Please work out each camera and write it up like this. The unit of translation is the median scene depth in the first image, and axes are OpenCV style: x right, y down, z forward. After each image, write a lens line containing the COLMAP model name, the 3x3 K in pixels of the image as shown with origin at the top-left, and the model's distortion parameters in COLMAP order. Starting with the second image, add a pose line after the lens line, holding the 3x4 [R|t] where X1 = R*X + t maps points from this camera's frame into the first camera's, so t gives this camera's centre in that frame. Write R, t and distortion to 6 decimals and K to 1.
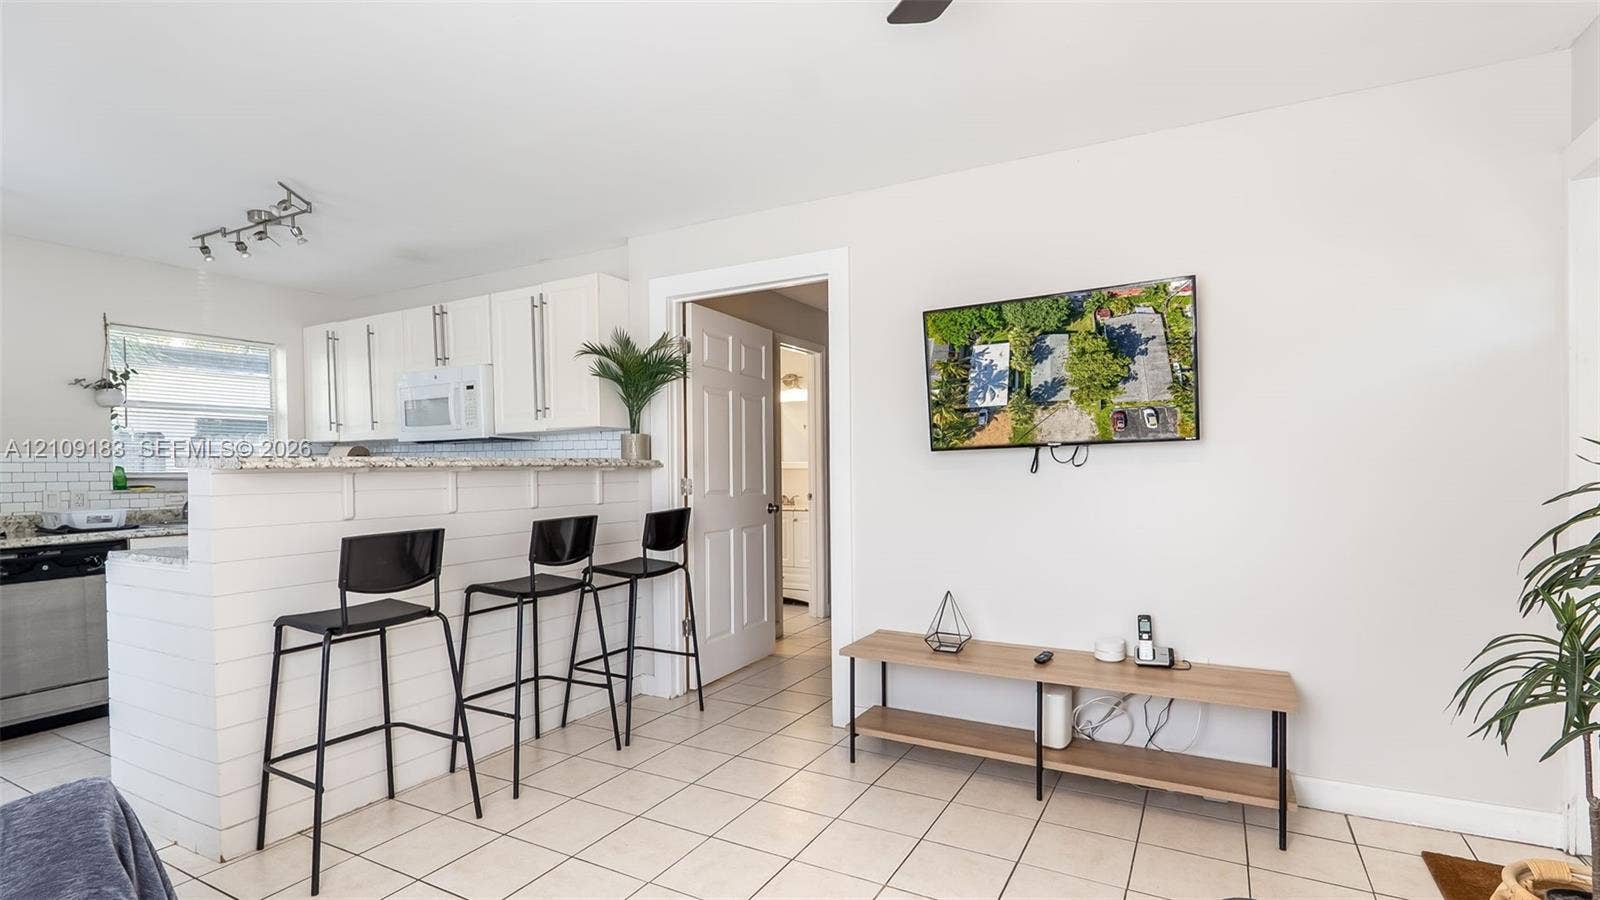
lens RADIAL K [[747.1, 0, 800.0], [0, 747.1, 450.0], [0, 0, 1]] dist [0.023925, -0.000155]
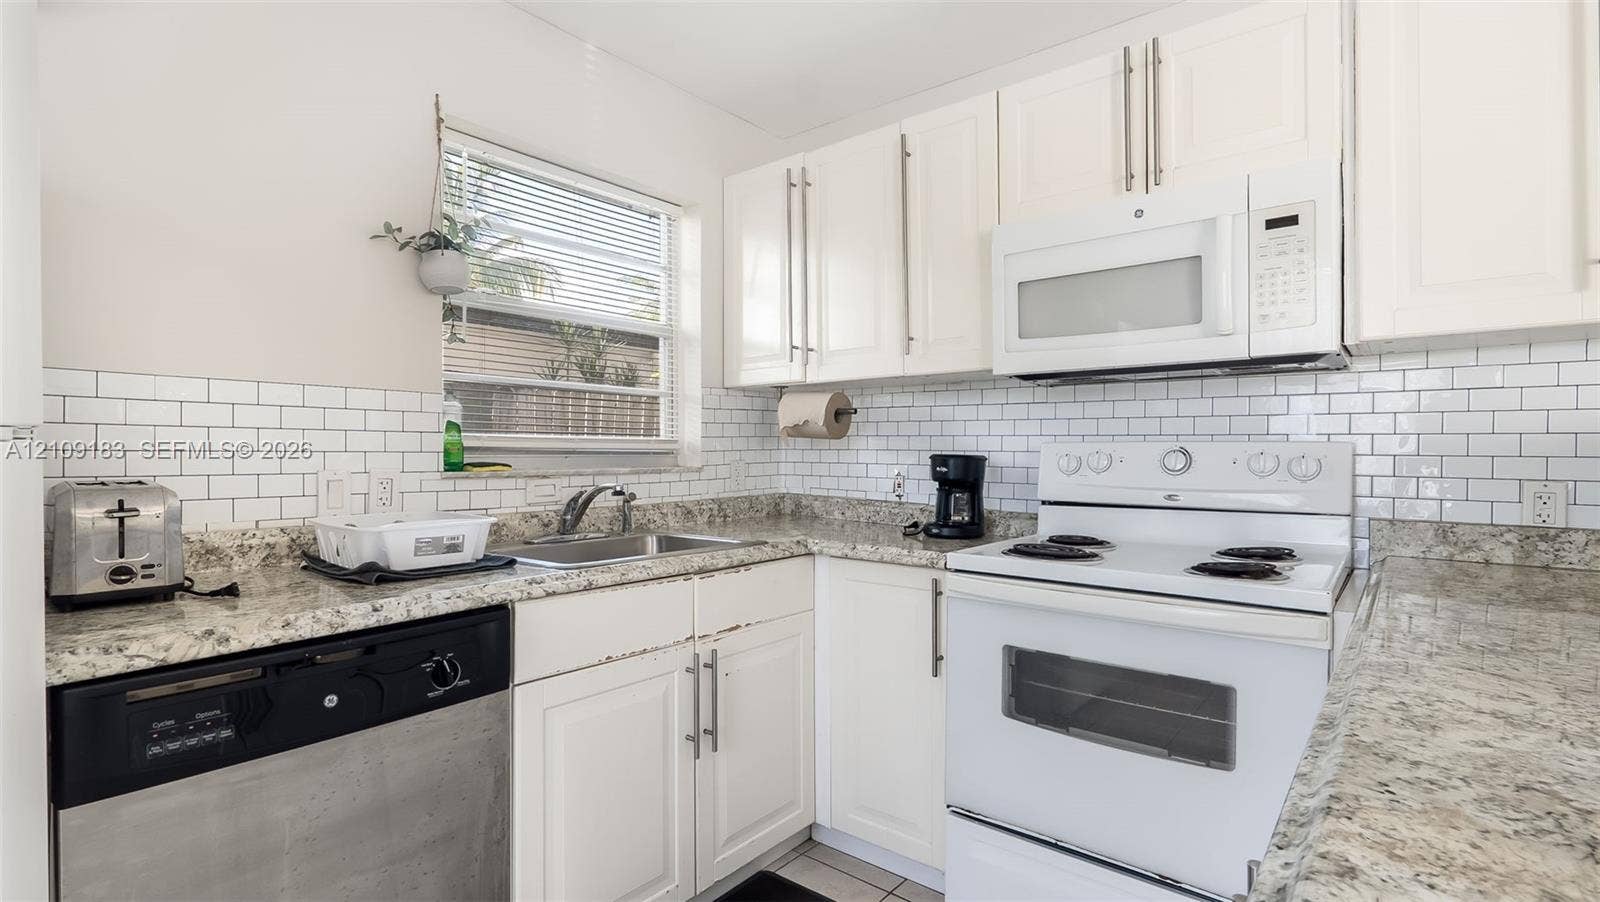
lens RADIAL K [[660.1, 0, 798.9], [0, 660.1, 426.4], [0, 0, 1]] dist [-0.000090, -0.000034]
pose [[0.992006, 0.007417, -0.125973, -0.650886], [-0.009740, 0.999793, -0.017837, 0.030758], [0.125814, 0.018921, 0.991873, 0.640976]]
